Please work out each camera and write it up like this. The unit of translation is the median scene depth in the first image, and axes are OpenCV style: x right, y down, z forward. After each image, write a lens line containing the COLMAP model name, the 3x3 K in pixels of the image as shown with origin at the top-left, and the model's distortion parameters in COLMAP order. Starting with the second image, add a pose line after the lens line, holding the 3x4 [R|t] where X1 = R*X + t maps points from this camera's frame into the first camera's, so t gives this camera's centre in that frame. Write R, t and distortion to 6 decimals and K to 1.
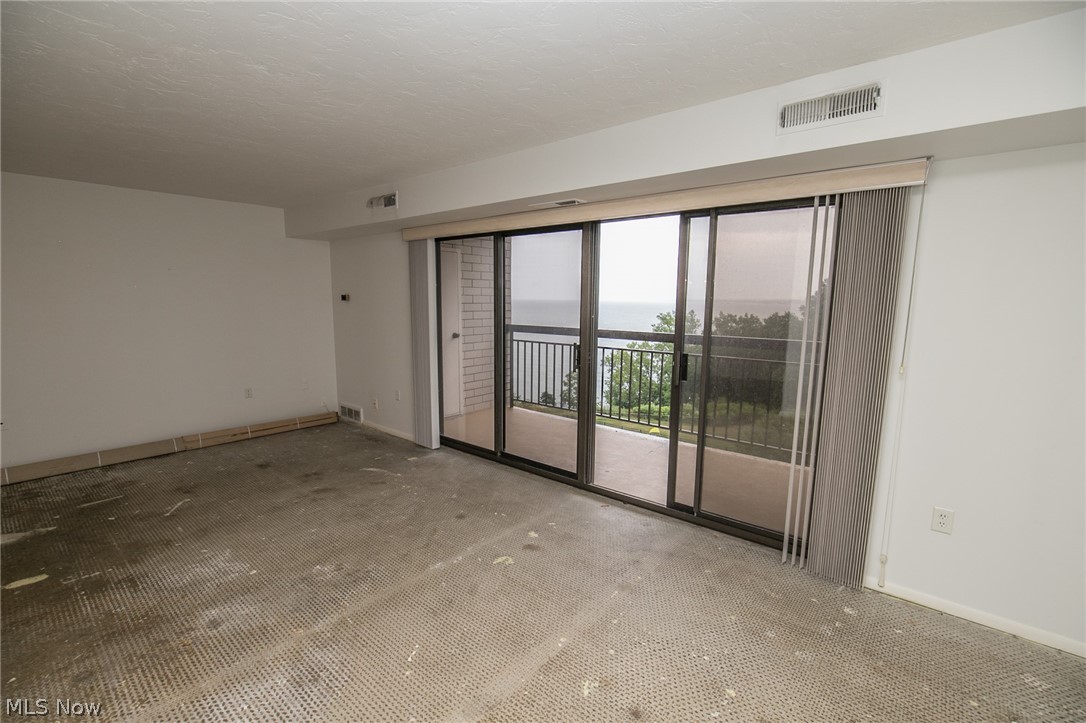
lens RADIAL K [[489.4, 0, 545.5], [0, 489.4, 369.3], [0, 0, 1]] dist [-0.013493, 0.000510]
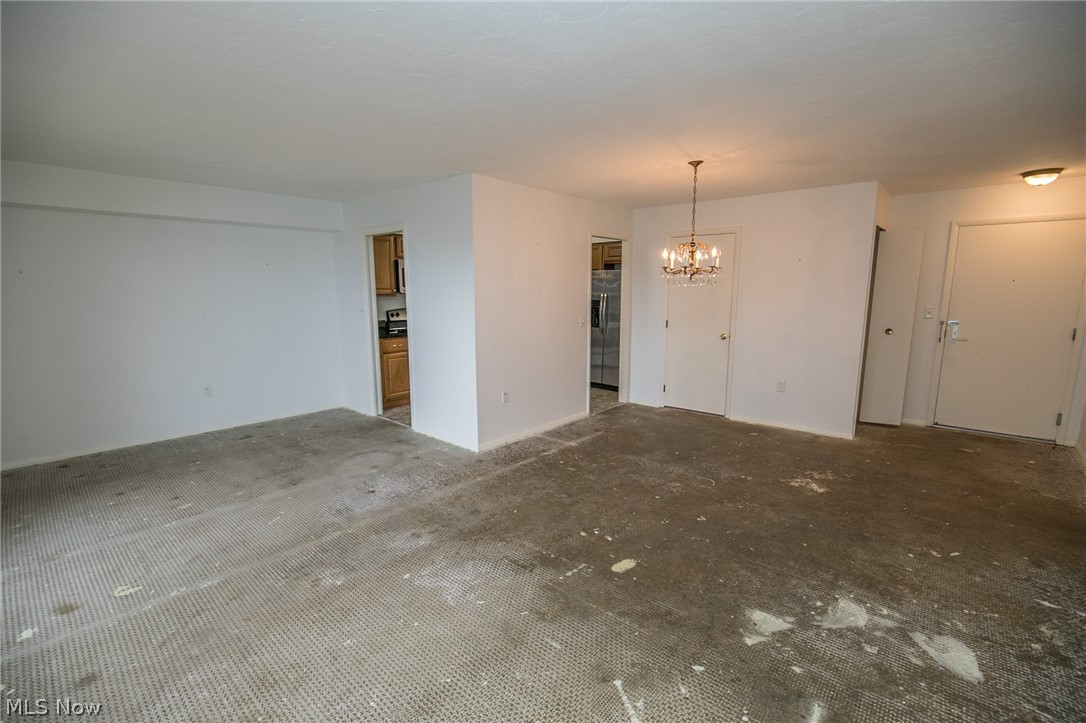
lens RADIAL K [[489.4, 0, 545.5], [0, 489.4, 369.3], [0, 0, 1]] dist [-0.013493, 0.000510]
pose [[-0.999788, -0.011471, 0.017106, -0.943628], [-0.005747, 0.952922, 0.303160, -0.272979], [-0.019778, 0.302997, -0.952786, 1.899291]]
